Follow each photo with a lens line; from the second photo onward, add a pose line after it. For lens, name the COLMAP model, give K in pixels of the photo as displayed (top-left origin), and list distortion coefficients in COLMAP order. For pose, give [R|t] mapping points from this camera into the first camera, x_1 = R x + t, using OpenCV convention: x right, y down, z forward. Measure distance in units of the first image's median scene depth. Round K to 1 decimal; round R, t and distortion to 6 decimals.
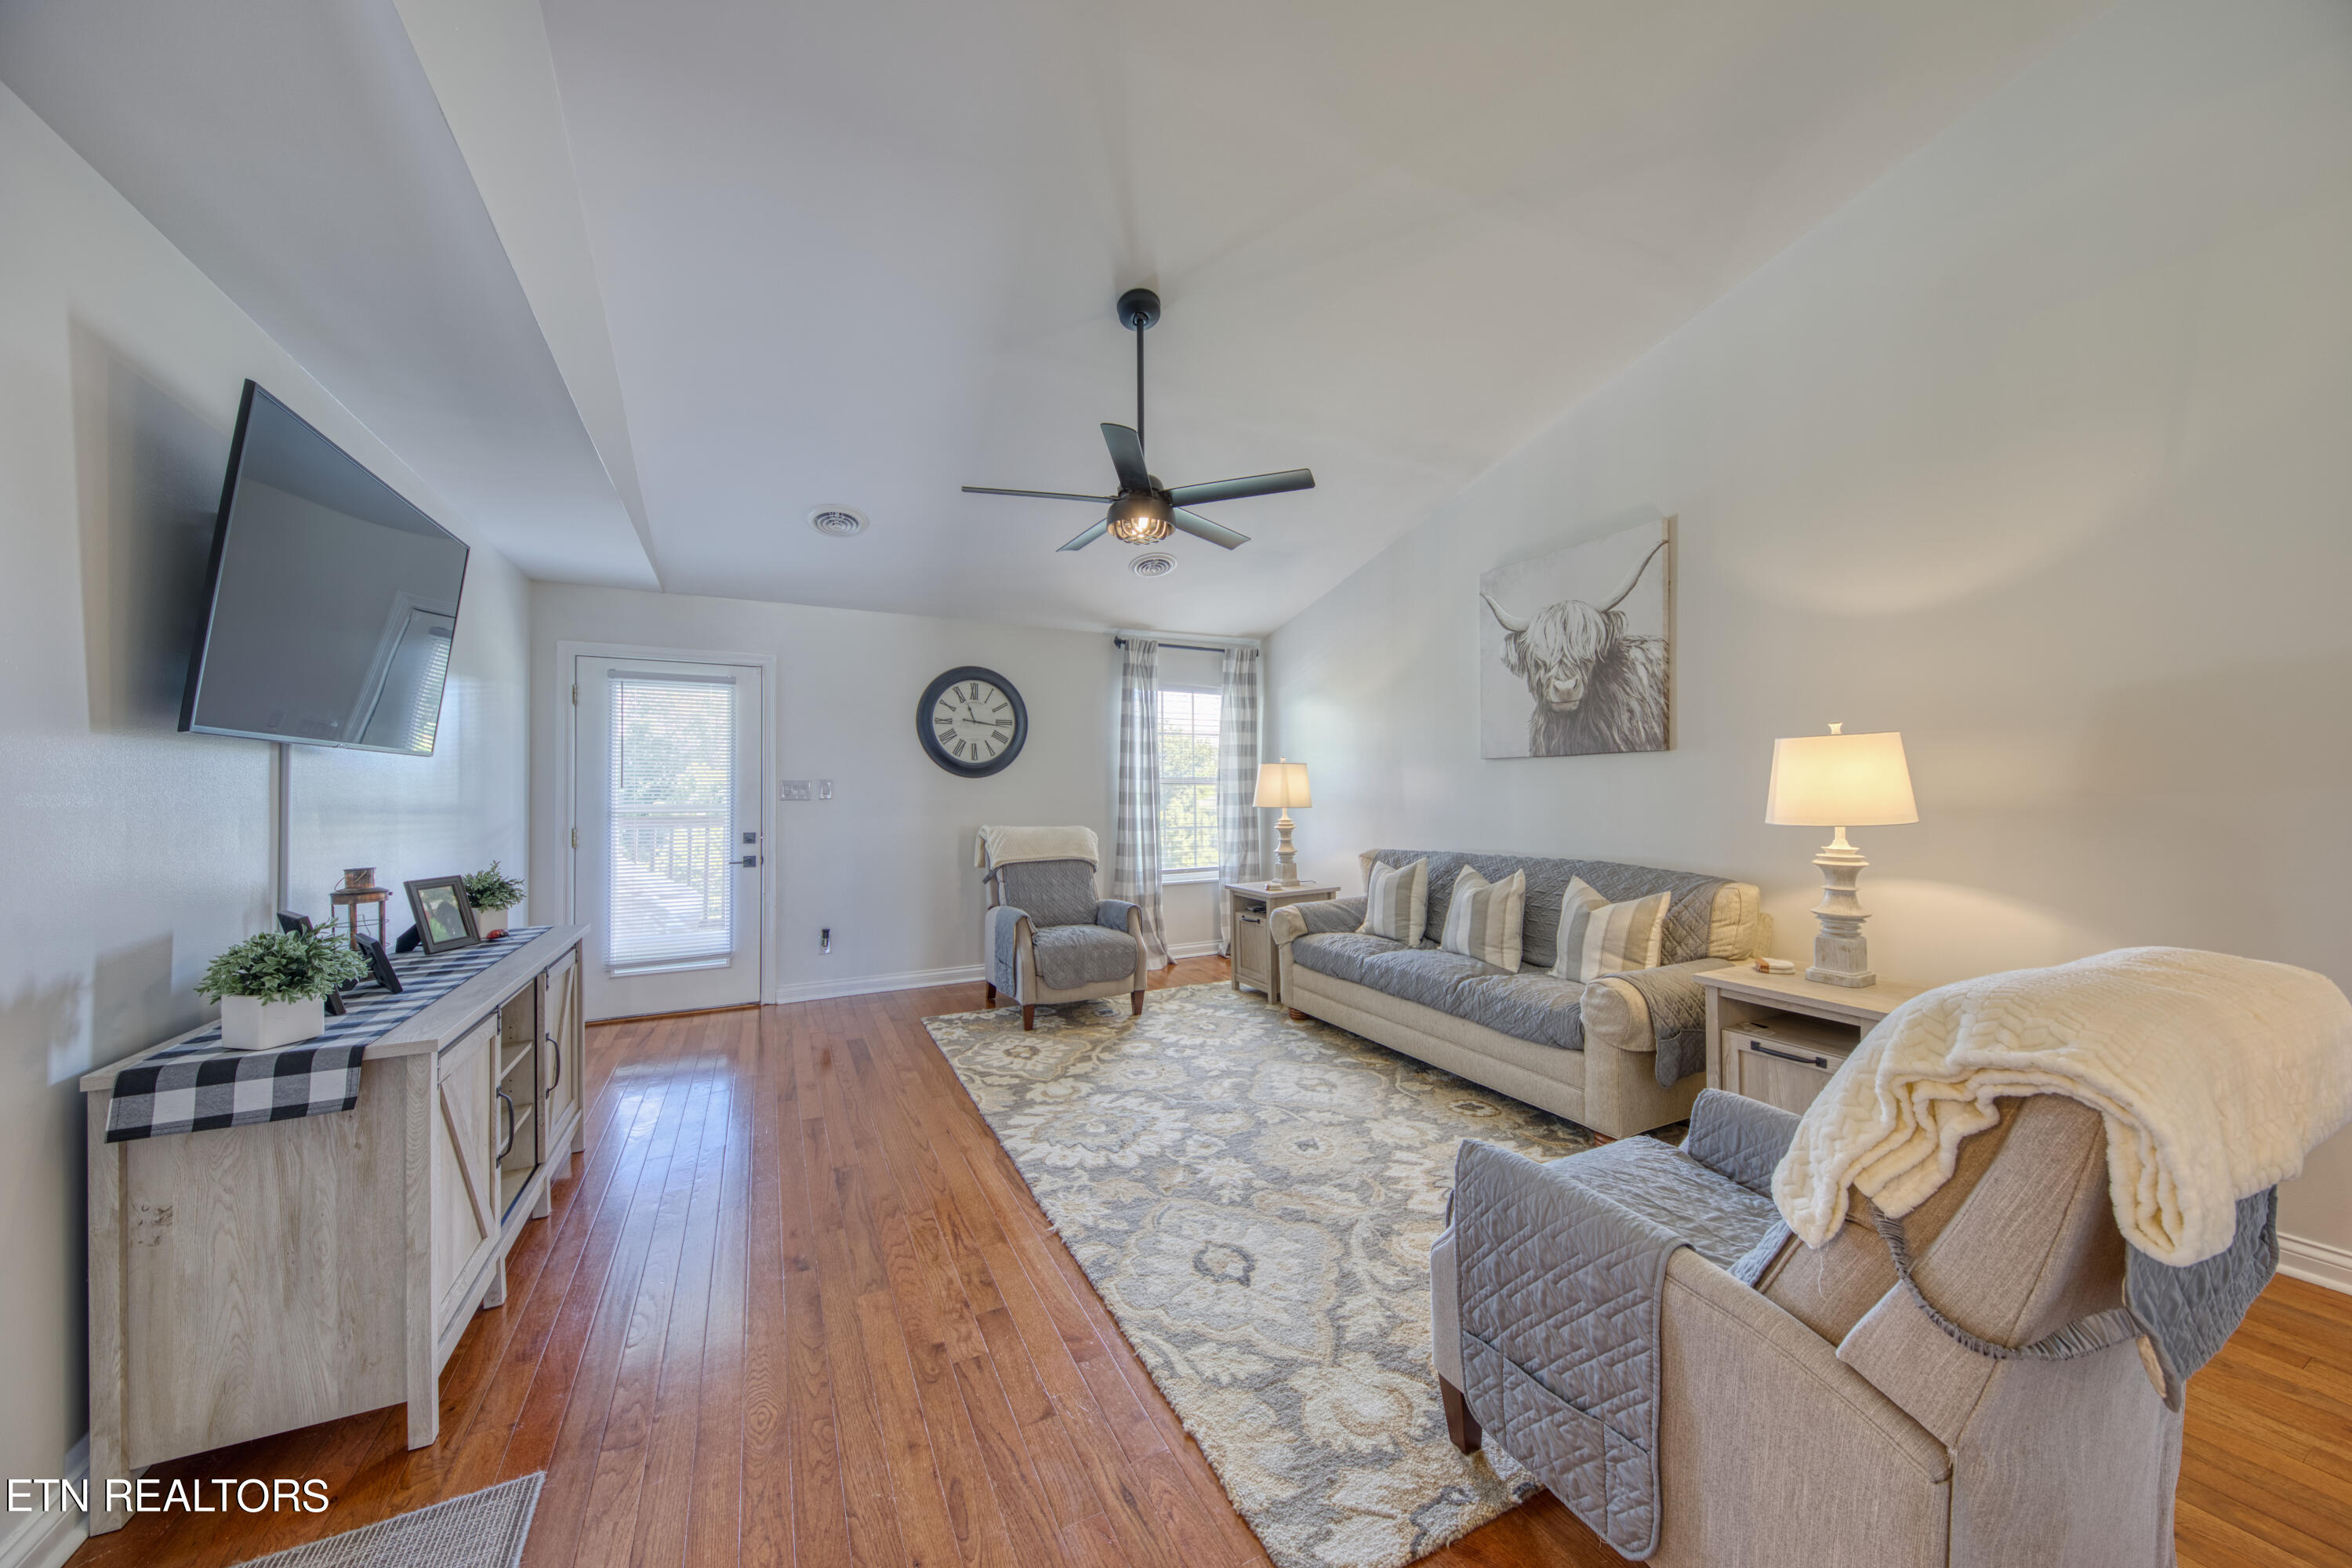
lens RADIAL K [[828.9, 0, 1167.6], [0, 828.9, 793.0], [0, 0, 1]] dist [0.000767, -0.000170]
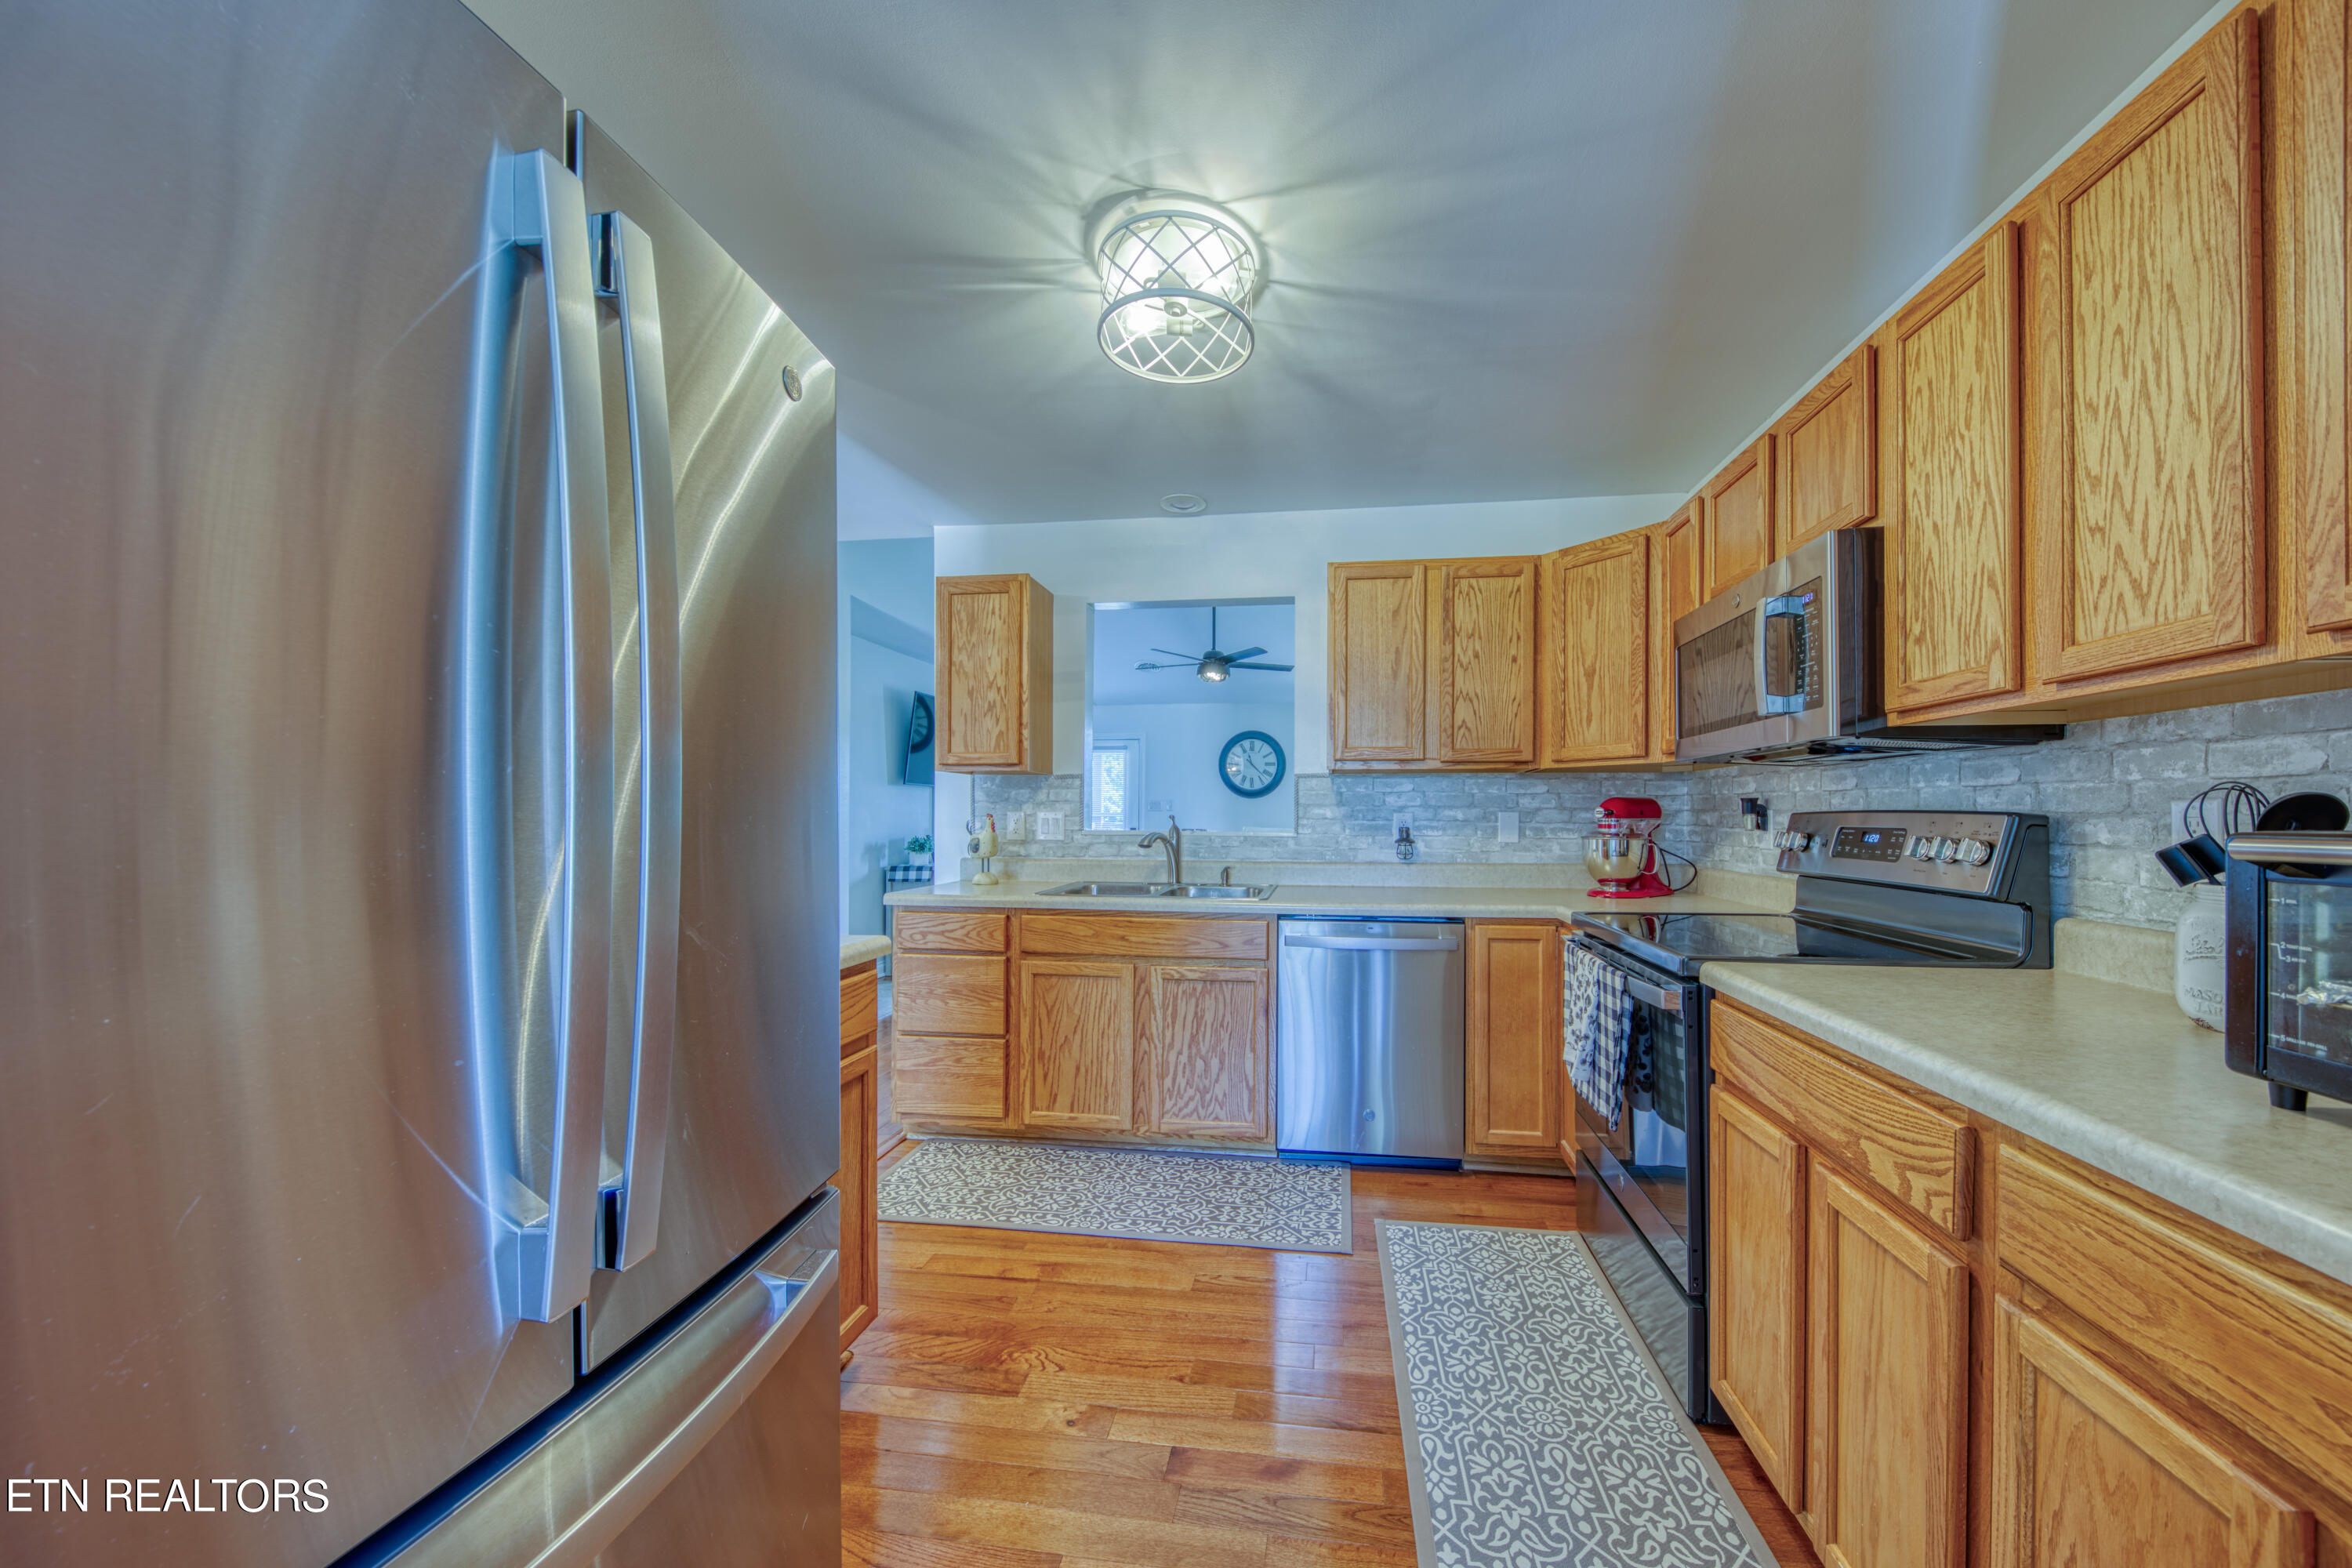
lens RADIAL K [[828.9, 0, 1225.0], [0, 828.9, 813.1], [0, 0, 1]] dist [0.000767, -0.000170]
pose [[0.832056, 0.001713, -0.554689, 0.727653], [-0.006898, 0.999950, -0.007259, 0.026677], [0.554649, 0.009866, 0.832026, -0.458033]]
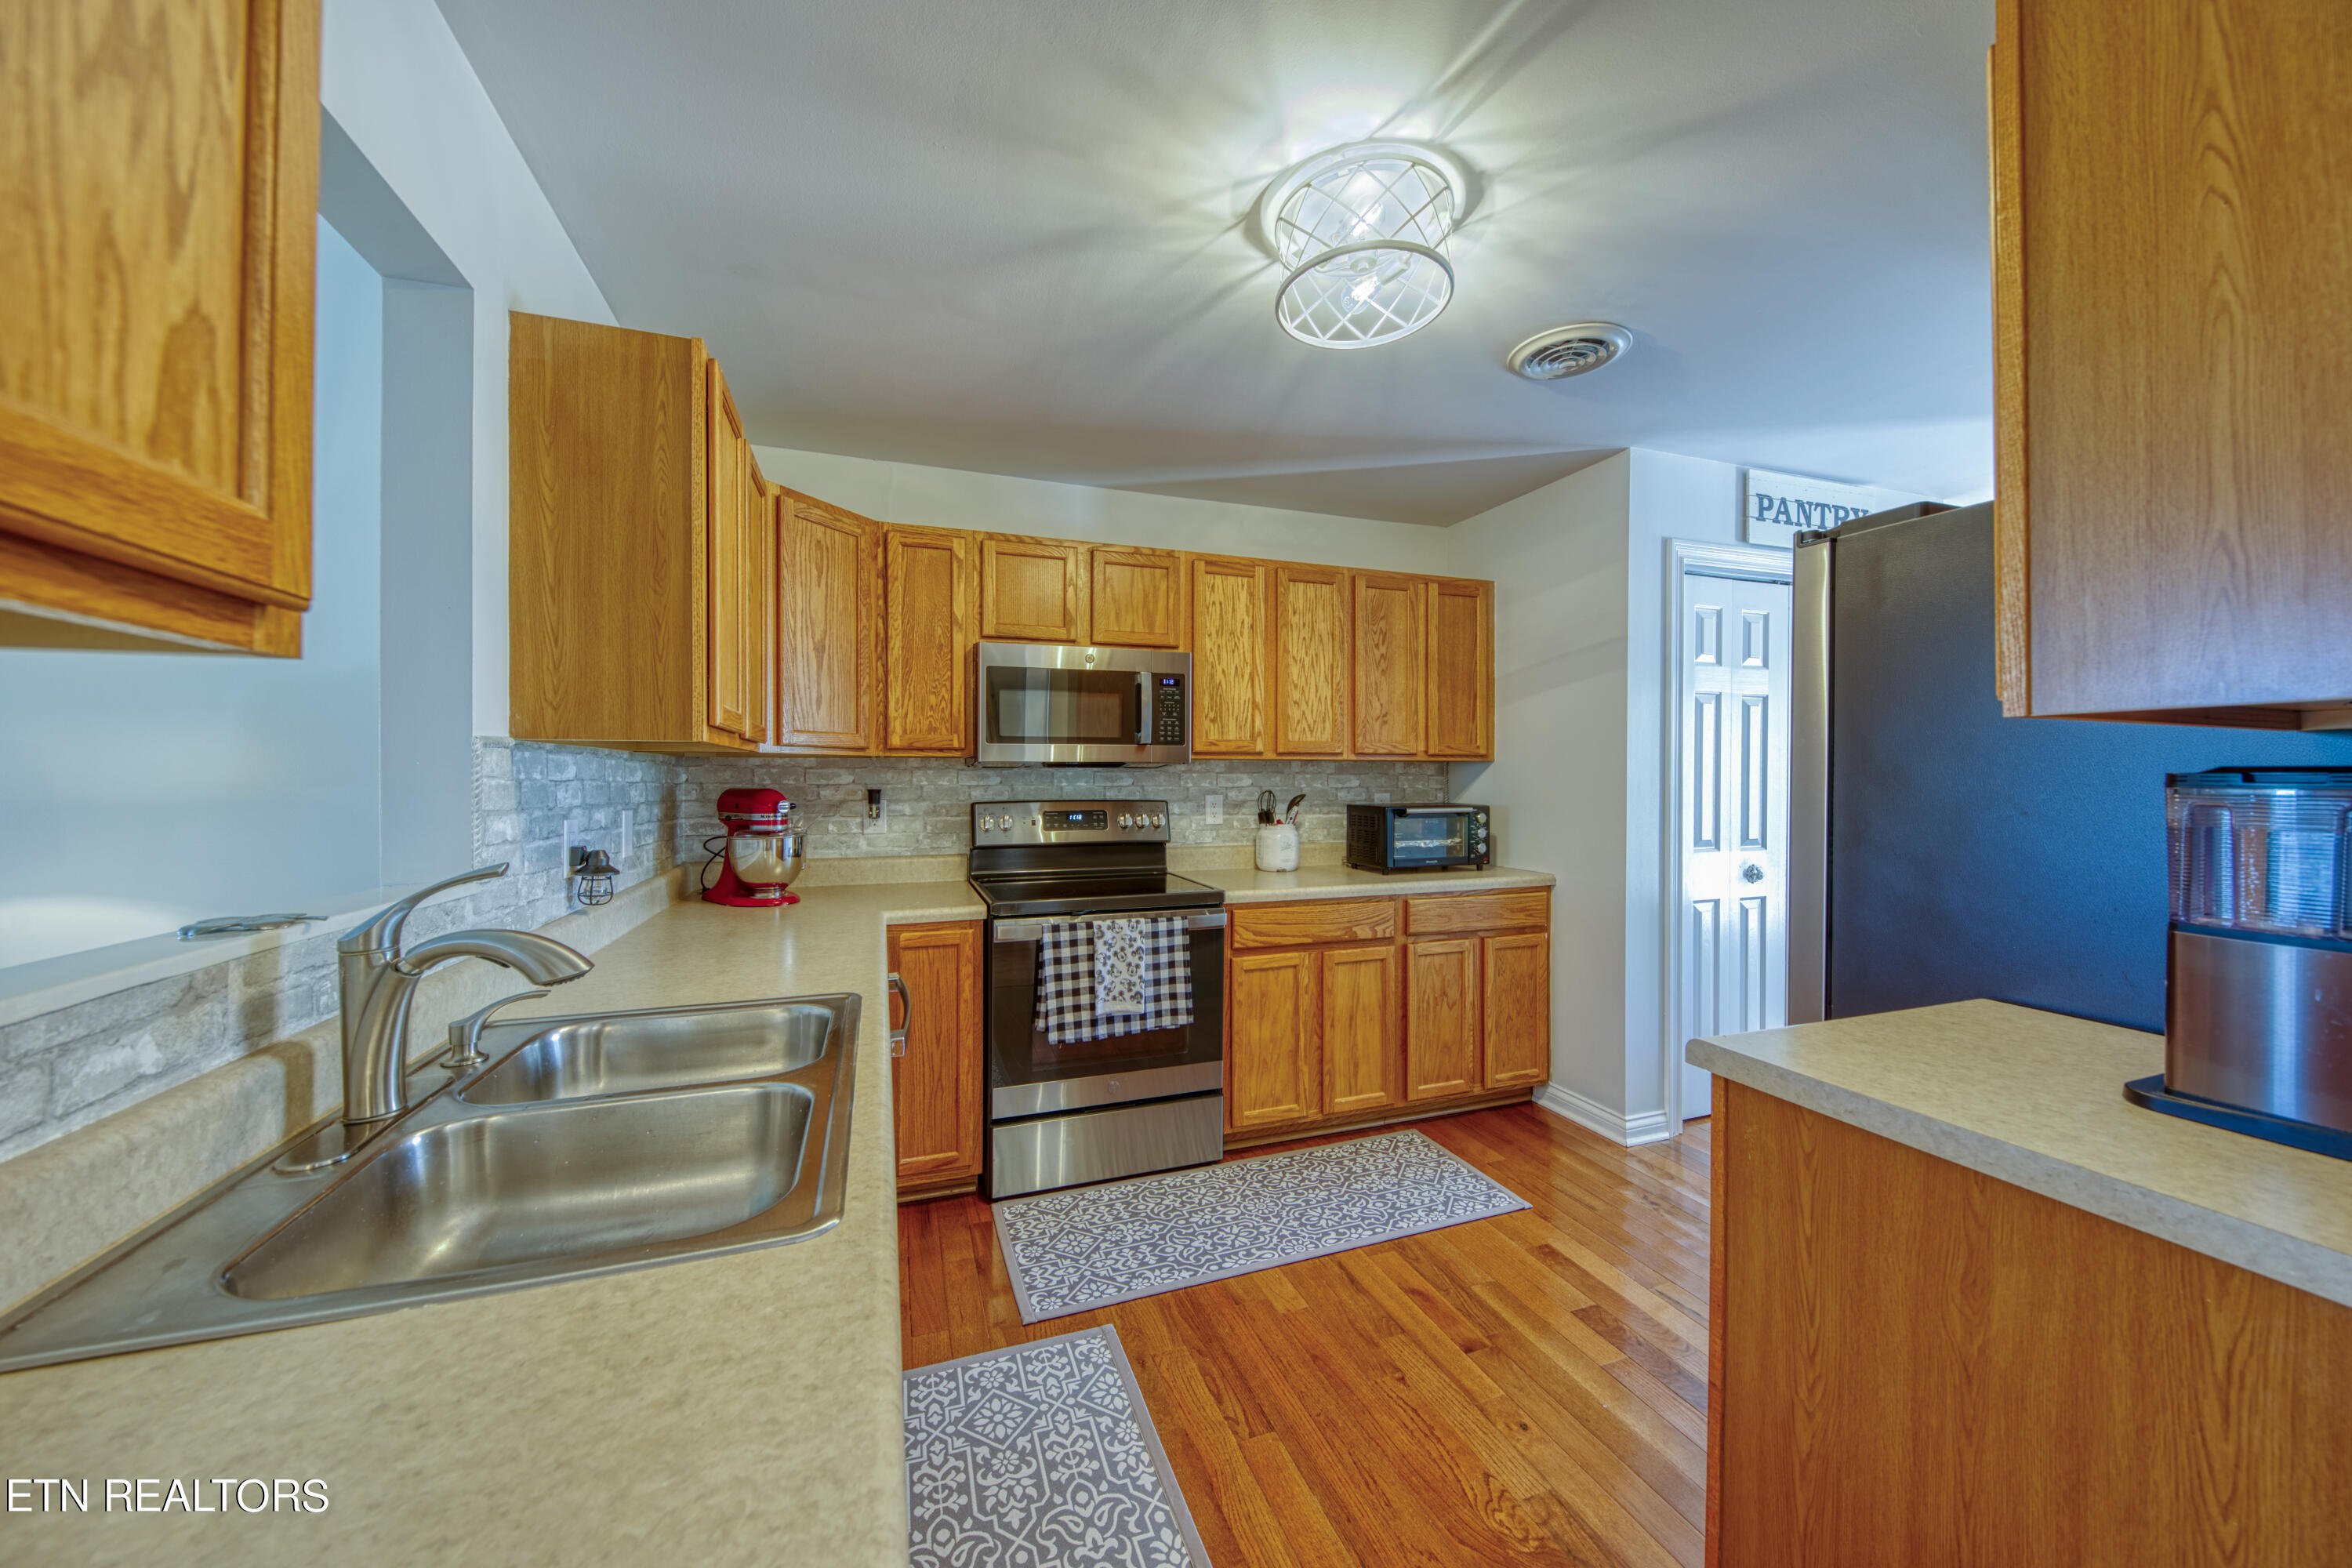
lens RADIAL K [[828.9, 0, 1173.1], [0, 828.9, 785.1], [0, 0, 1]] dist [0.000767, -0.000170]
pose [[0.112590, 0.008157, 0.993608, -1.309359], [0.012186, 0.999880, -0.009590, -0.012457], [-0.993567, 0.013188, 0.112477, 0.745993]]
